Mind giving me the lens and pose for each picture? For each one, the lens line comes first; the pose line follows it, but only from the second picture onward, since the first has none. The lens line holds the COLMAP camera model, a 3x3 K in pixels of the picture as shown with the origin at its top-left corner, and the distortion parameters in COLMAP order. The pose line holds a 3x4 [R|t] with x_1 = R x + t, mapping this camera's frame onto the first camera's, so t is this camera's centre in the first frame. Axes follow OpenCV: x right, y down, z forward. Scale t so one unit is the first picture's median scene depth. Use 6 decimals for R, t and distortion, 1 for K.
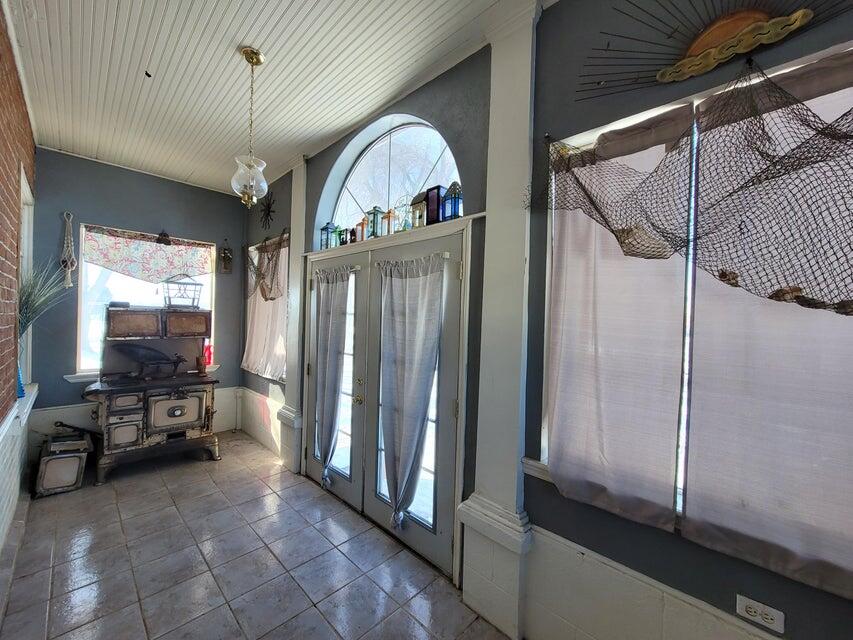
lens RADIAL K [[346.0, 0, 422.9], [0, 346.0, 314.1], [0, 0, 1]] dist [-0.003122, 0.000793]
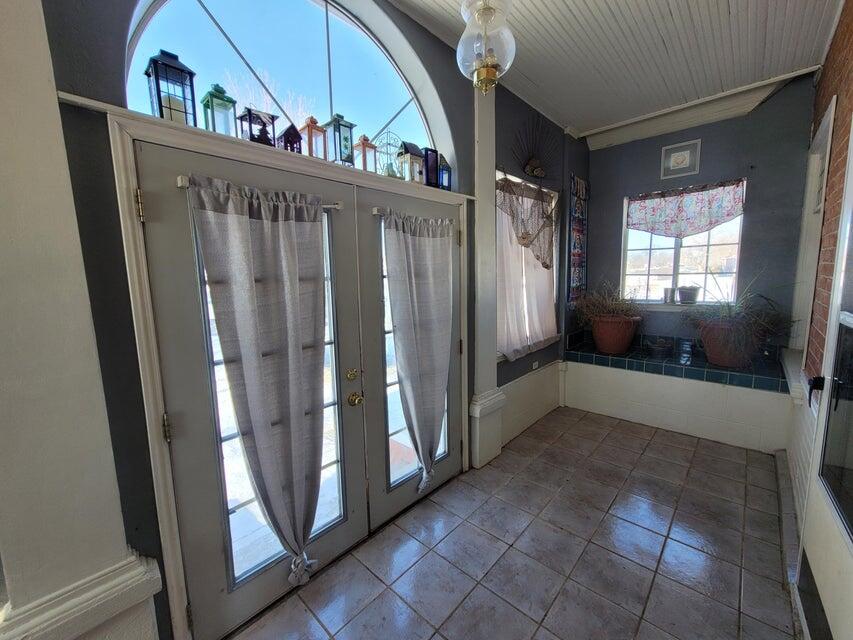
lens RADIAL K [[346.0, 0, 423.7], [0, 346.0, 321.0], [0, 0, 1]] dist [-0.003122, 0.000793]
pose [[-0.025767, -0.152472, 0.987972, -1.022308], [0.023665, 0.987930, 0.153083, -0.021366], [-0.999388, 0.027325, -0.021848, 1.027246]]
